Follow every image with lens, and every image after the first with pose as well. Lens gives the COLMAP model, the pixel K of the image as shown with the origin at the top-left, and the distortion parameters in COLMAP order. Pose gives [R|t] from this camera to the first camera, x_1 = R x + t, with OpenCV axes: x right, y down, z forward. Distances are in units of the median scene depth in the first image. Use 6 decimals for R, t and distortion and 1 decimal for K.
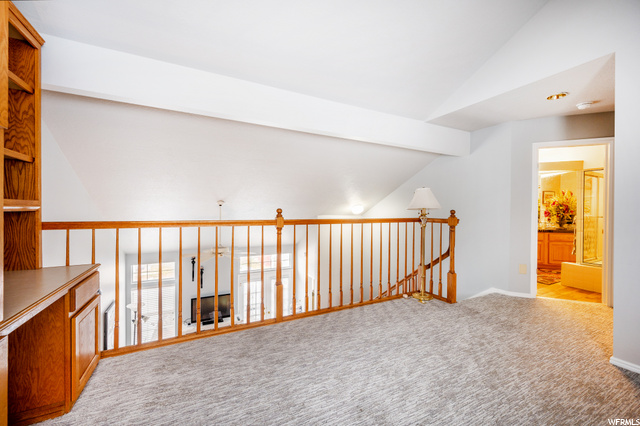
lens RADIAL K [[257.4, 0, 320.0], [0, 257.4, 213.0], [0, 0, 1]] dist [-0.000966, -0.000024]
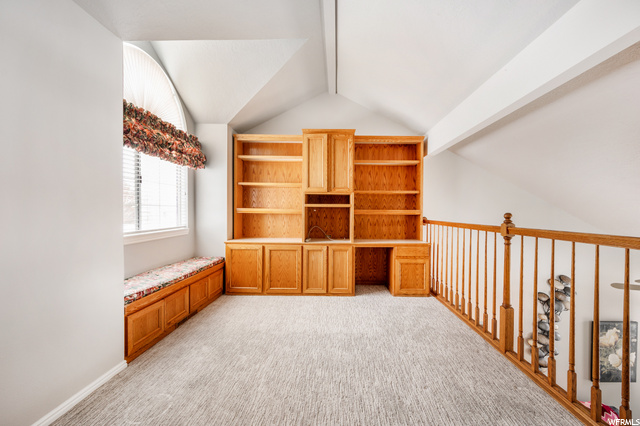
lens RADIAL K [[257.4, 0, 320.0], [0, 257.4, 213.0], [0, 0, 1]] dist [-0.000966, -0.000024]
pose [[-0.506995, -0.035263, -0.861227, 0.864873], [-0.067208, 0.997738, -0.001288, 0.023523], [0.859325, 0.057228, -0.508218, 0.919508]]
